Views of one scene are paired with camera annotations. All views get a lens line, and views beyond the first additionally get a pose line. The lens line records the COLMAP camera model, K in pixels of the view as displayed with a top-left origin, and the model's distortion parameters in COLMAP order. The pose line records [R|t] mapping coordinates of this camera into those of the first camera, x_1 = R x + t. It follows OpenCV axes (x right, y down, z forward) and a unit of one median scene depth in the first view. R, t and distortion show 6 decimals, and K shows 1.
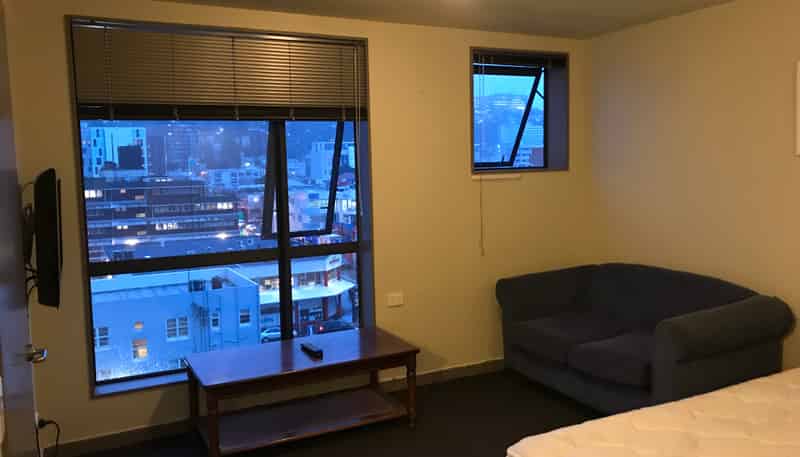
lens RADIAL K [[647.2, 0, 397.1], [0, 647.2, 223.0], [0, 0, 1]] dist [0.069040, -0.058195]
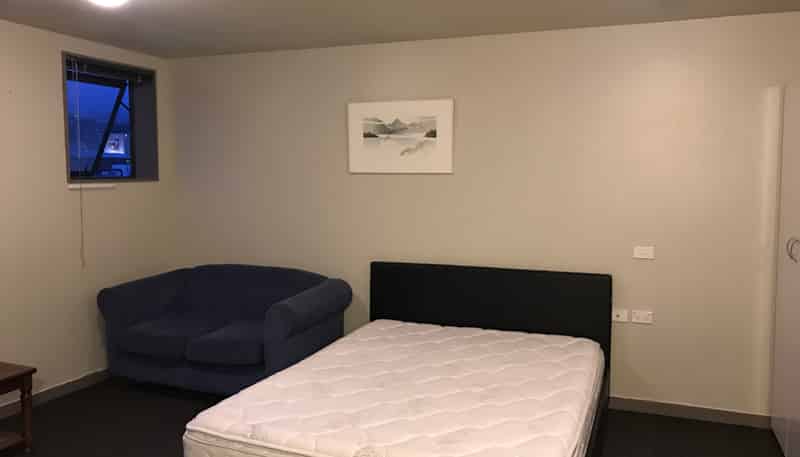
lens RADIAL K [[647.2, 0, 397.0], [0, 647.2, 224.9], [0, 0, 1]] dist [0.069040, -0.058195]
pose [[0.759791, -0.029285, 0.649507, -0.152492], [0.038610, 0.999254, -0.000111, 0.006151], [-0.649020, 0.025162, 0.760355, -0.061460]]
